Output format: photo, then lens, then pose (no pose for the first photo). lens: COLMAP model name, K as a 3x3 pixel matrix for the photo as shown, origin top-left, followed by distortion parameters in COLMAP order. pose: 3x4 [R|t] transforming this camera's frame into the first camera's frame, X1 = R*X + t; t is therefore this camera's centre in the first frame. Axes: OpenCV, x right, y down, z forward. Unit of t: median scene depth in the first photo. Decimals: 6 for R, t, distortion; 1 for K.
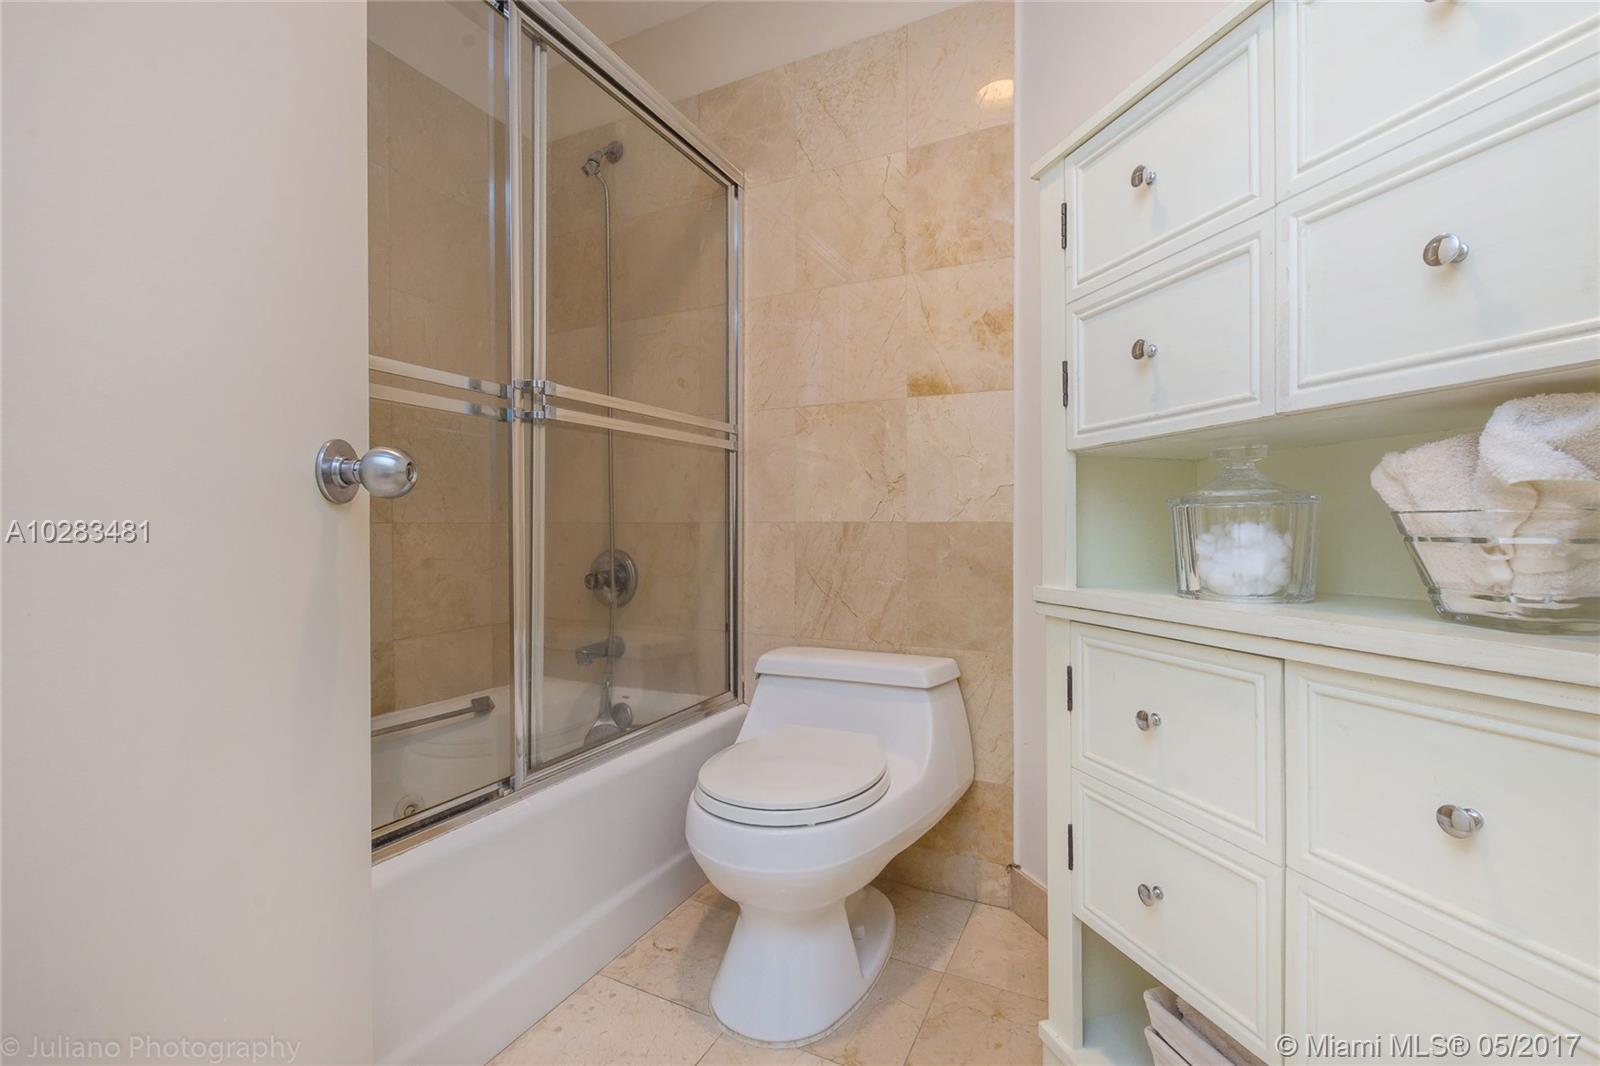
lens RADIAL K [[696.9, 0, 794.4], [0, 696.9, 521.7], [0, 0, 1]] dist [0.000307, 0.000023]
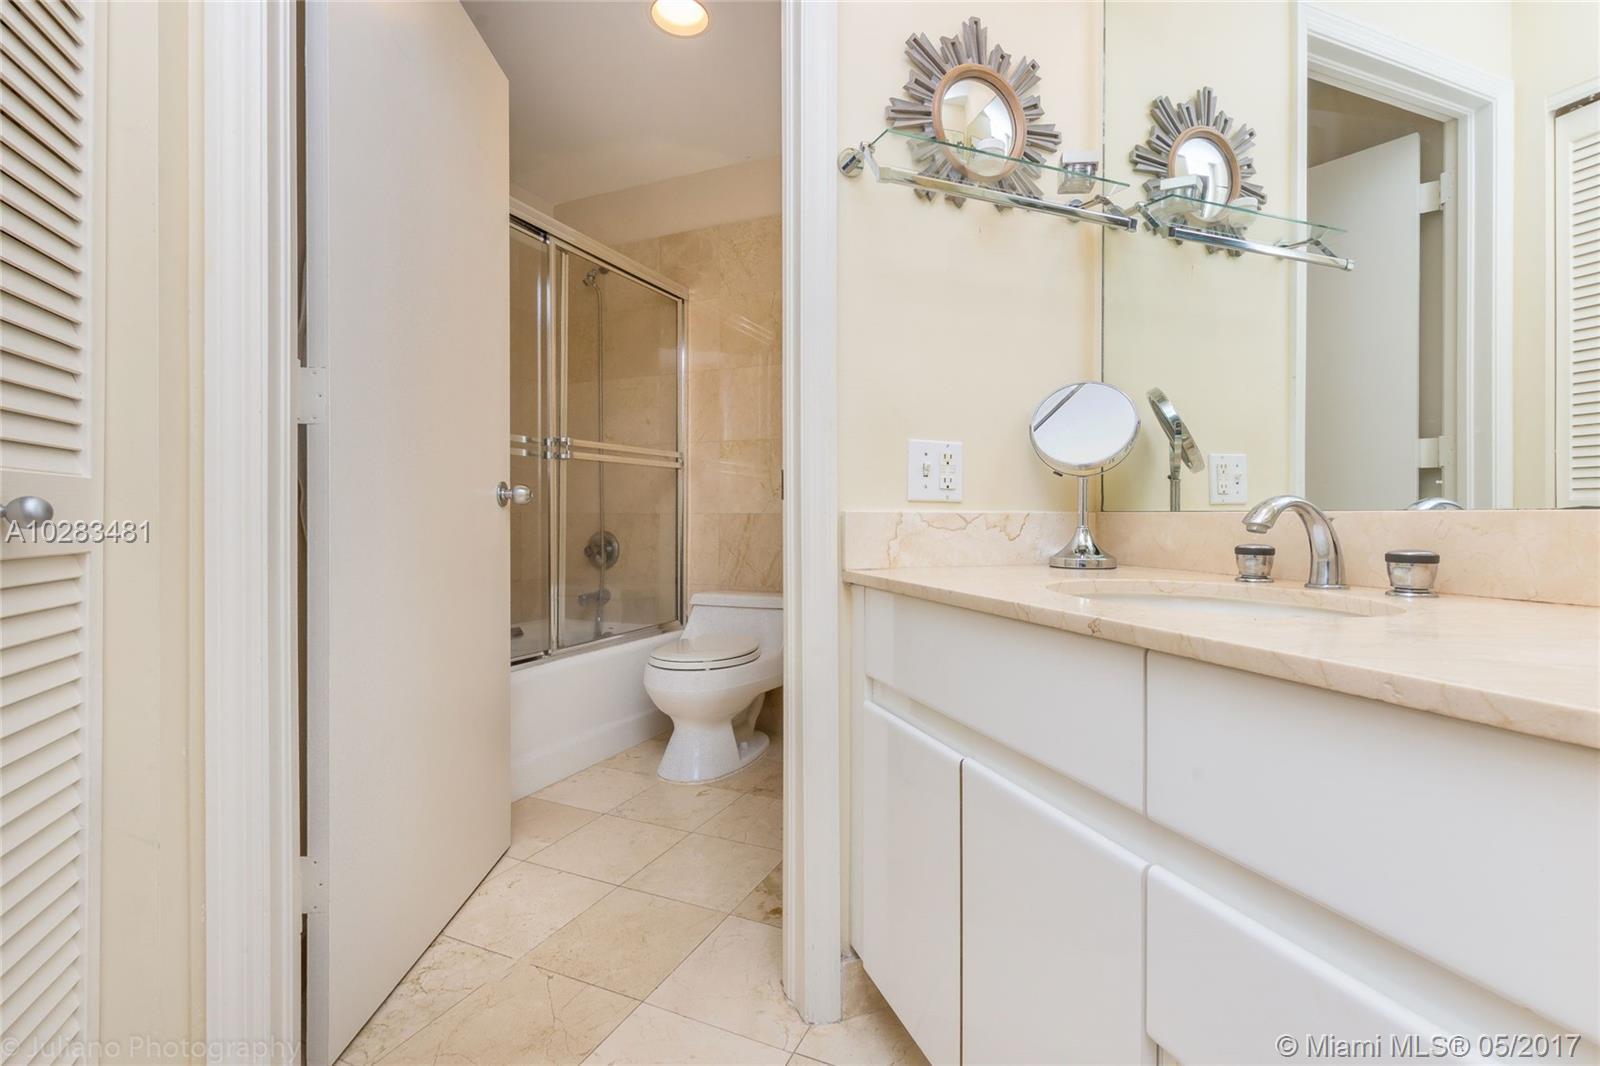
lens RADIAL K [[689.9, 0, 823.5], [0, 689.9, 524.8], [0, 0, 1]] dist [0.000348, -0.000078]
pose [[0.998479, 0.006073, 0.054793, 0.157725], [-0.006881, 0.999870, 0.014571, 0.001990], [-0.054698, -0.014925, 0.998391, -0.606311]]
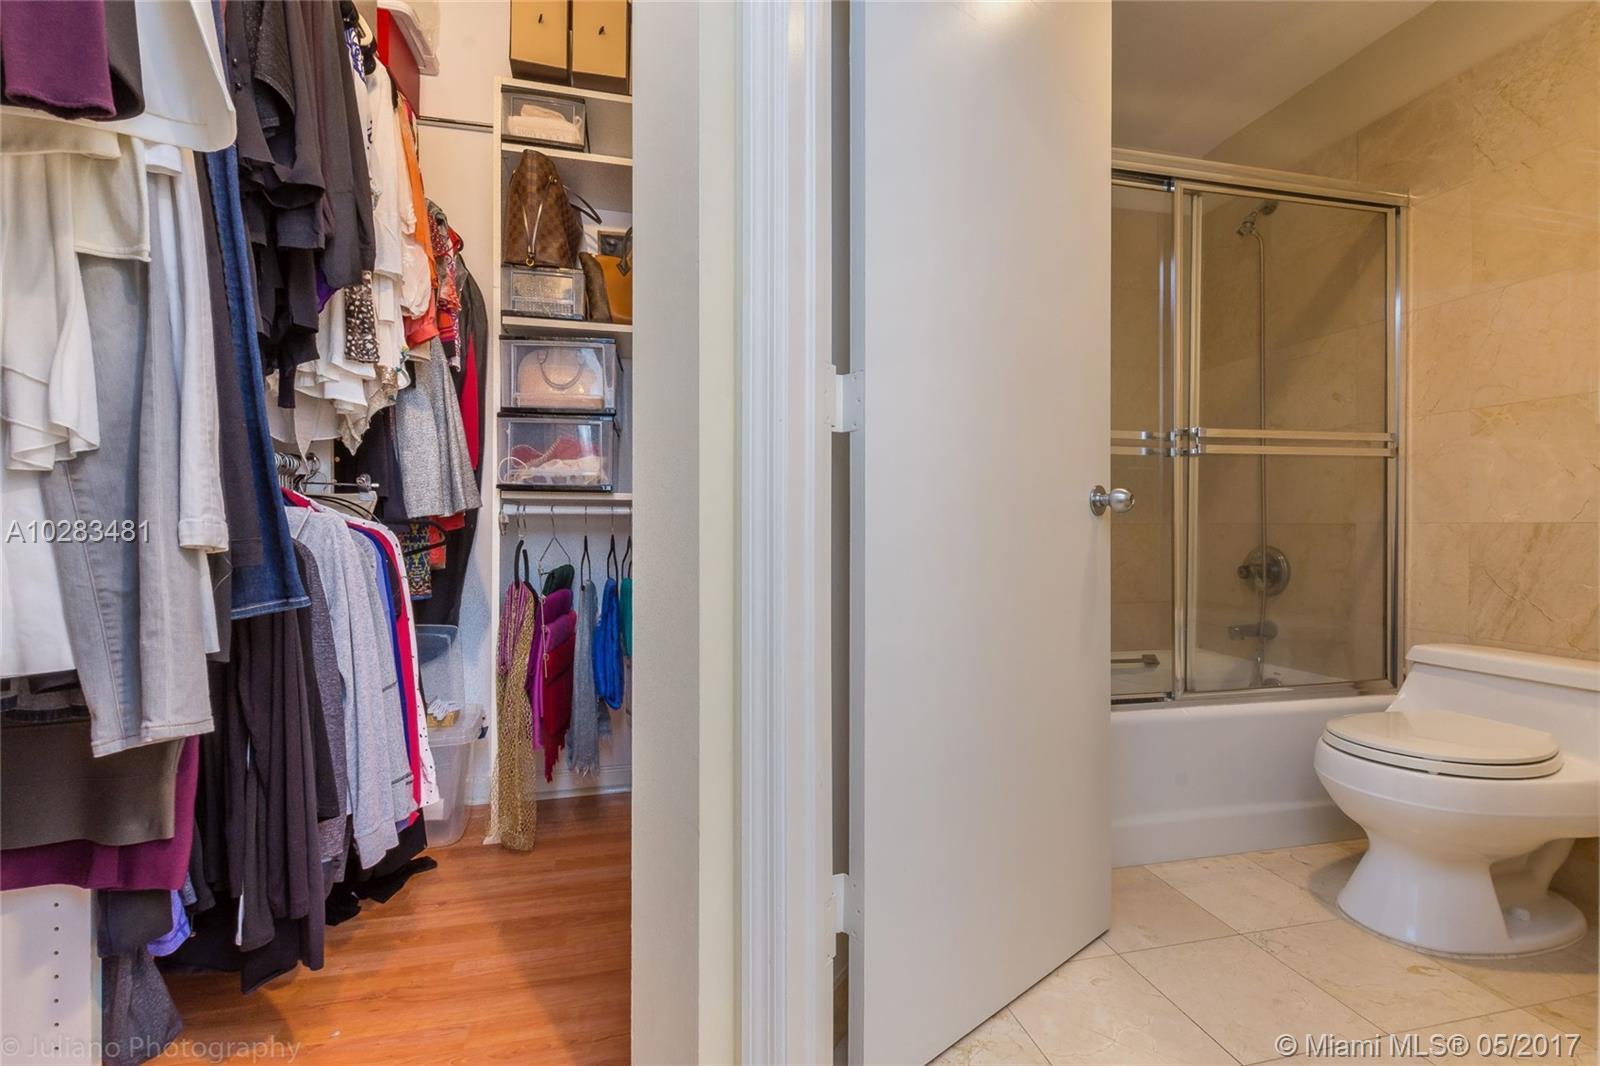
lens RADIAL K [[698.1, 0, 795.1], [0, 698.1, 530.3], [0, 0, 1]] dist [0.002511, -0.001066]
pose [[0.634308, 0.007704, -0.773042, 0.168538], [-0.000578, 0.999955, 0.009492, 0.002763], [0.773080, -0.005574, 0.634284, -0.410814]]
